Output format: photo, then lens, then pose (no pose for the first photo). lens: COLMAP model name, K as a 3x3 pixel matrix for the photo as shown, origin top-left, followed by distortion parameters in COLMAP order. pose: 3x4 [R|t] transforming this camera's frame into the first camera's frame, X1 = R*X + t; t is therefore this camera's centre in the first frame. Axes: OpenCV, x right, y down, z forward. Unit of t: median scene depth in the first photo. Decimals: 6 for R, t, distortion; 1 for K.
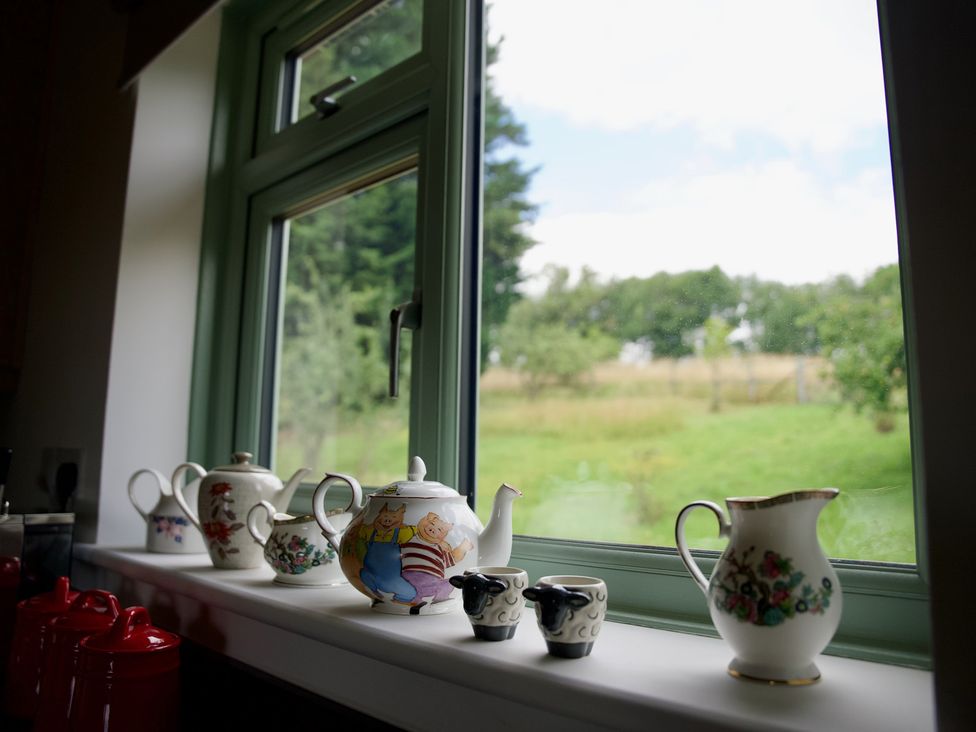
lens RADIAL K [[741.3, 0, 502.7], [0, 741.3, 371.6], [0, 0, 1]] dist [-0.133553, 0.004246]
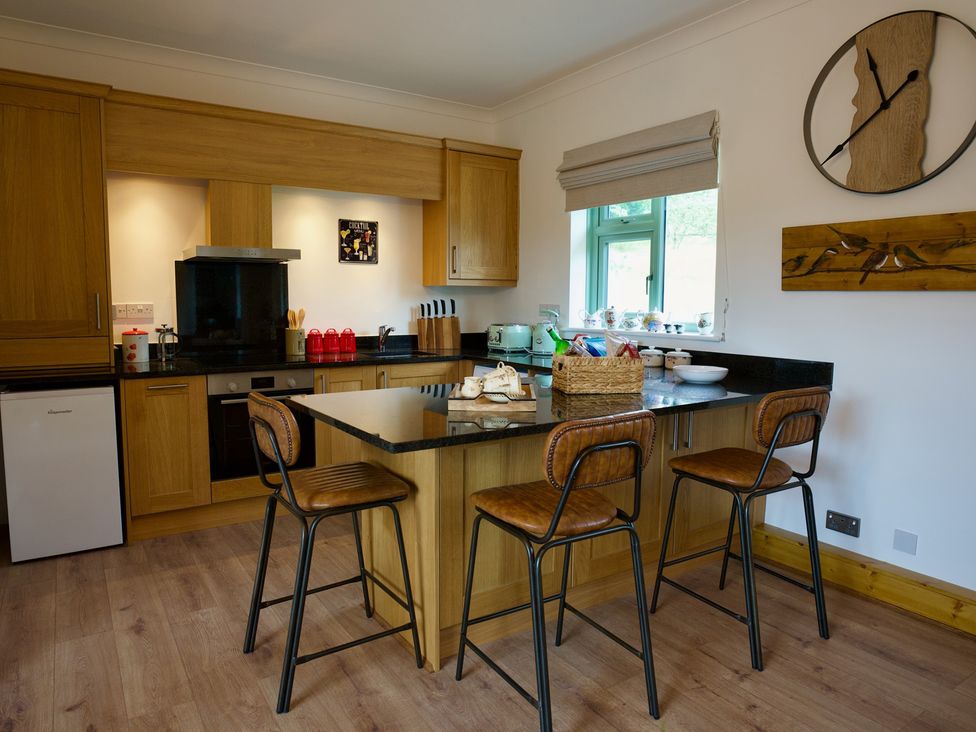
lens RADIAL K [[630.0, 0, 485.3], [0, 630.0, 364.2], [0, 0, 1]] dist [-0.074619, 0.047630]
pose [[0.967963, 0.012699, -0.250770, -0.136631], [0.046607, 0.972277, 0.229139, -0.537352], [0.246728, -0.233486, 0.940537, -3.427074]]
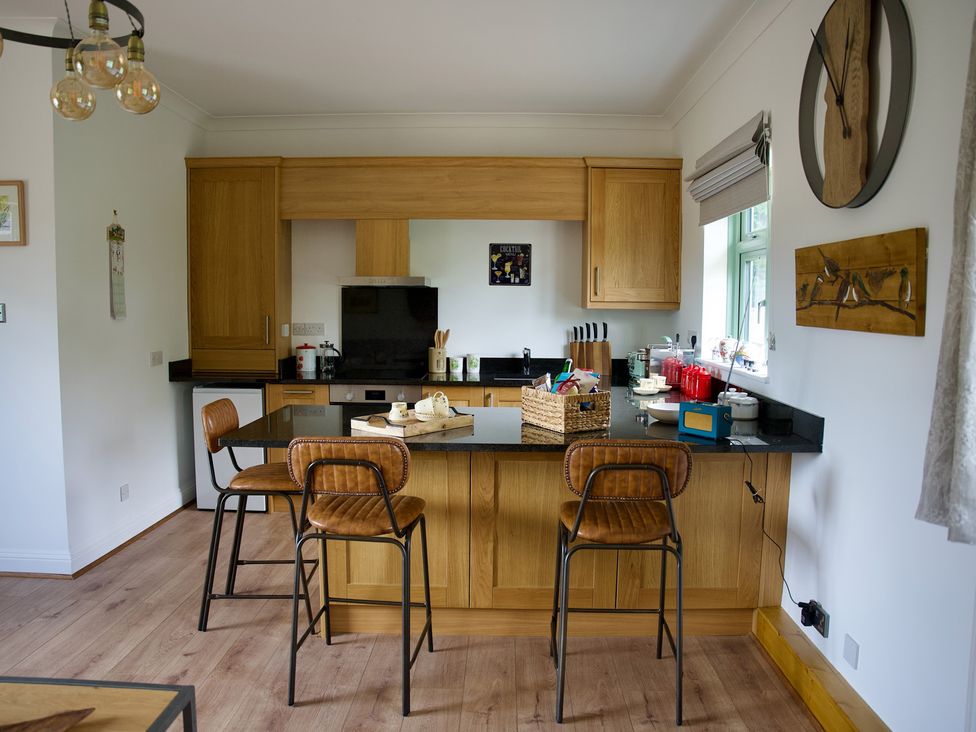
lens RADIAL K [[741.3, 0, 502.7], [0, 741.3, 371.6], [0, 0, 1]] dist [-0.133553, 0.004246]
pose [[0.670272, 0.056226, -0.739982, 1.983512], [0.102468, 0.980563, 0.167322, -0.548514], [0.735007, -0.187976, 0.651483, -2.880671]]
